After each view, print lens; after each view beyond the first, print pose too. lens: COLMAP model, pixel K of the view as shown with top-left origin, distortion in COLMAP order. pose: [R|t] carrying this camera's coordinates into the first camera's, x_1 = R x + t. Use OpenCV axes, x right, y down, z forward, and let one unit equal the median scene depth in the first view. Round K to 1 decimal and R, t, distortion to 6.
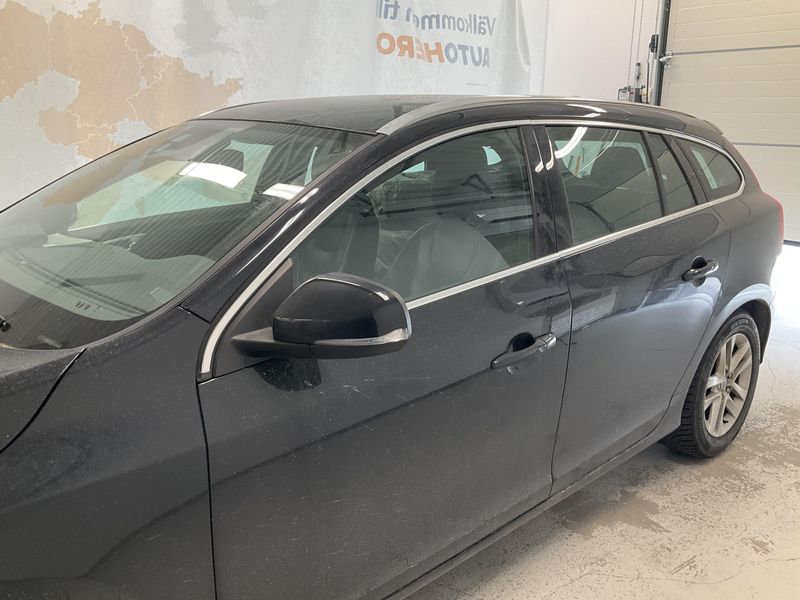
lens RADIAL K [[670.2, 0, 400.0], [0, 670.2, 300.0], [0, 0, 1]] dist [0.040569, -0.089892]
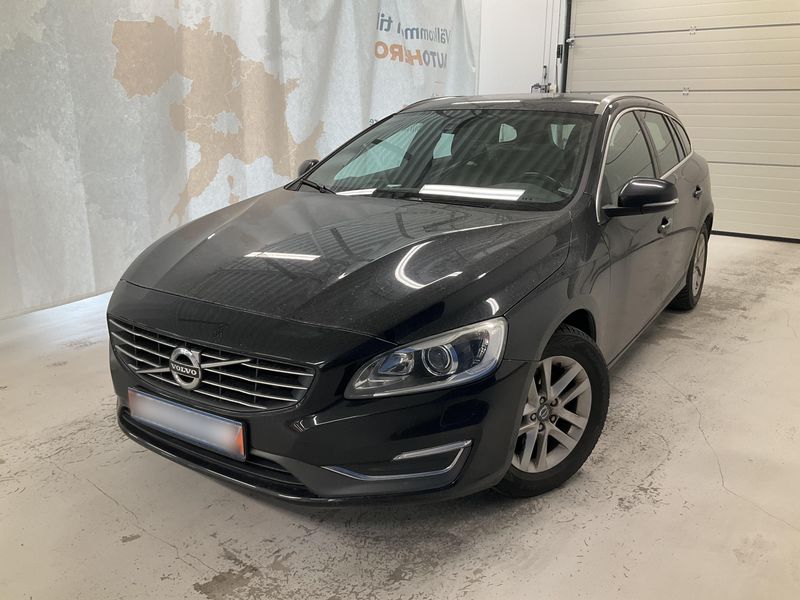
lens RADIAL K [[660.9, 0, 400.0], [0, 660.9, 300.0], [0, 0, 1]] dist [0.044388, -0.077393]
pose [[0.963972, -0.080539, 0.253519, -0.342220], [0.076935, 0.996744, 0.024114, 0.059694], [-0.254636, -0.003741, 0.967030, -0.217902]]
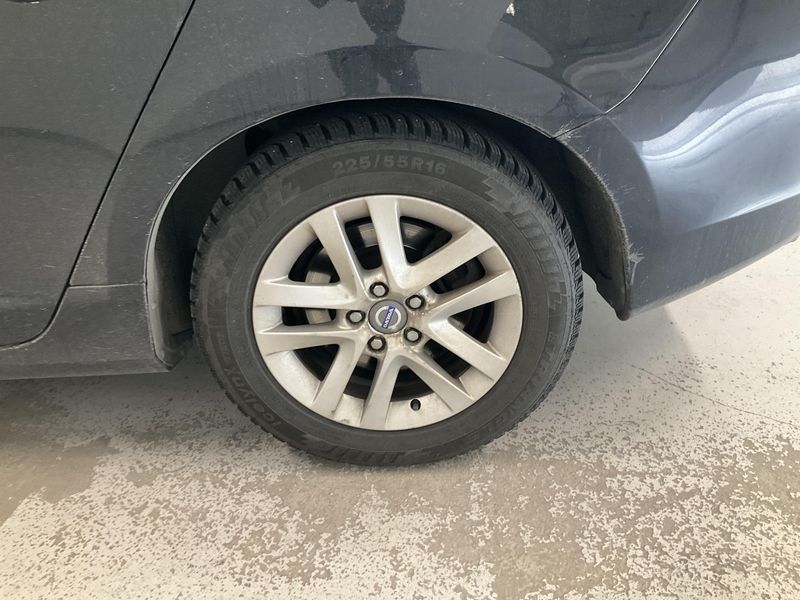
lens RADIAL K [[660.9, 0, 400.0], [0, 660.9, 300.0], [0, 0, 1]] dist [0.044388, -0.077393]
pose [[0.762205, 0.331450, -0.556044, 0.364374], [-0.158477, 0.928376, 0.336159, -0.011601], [0.627638, -0.168102, 0.760140, 0.366514]]
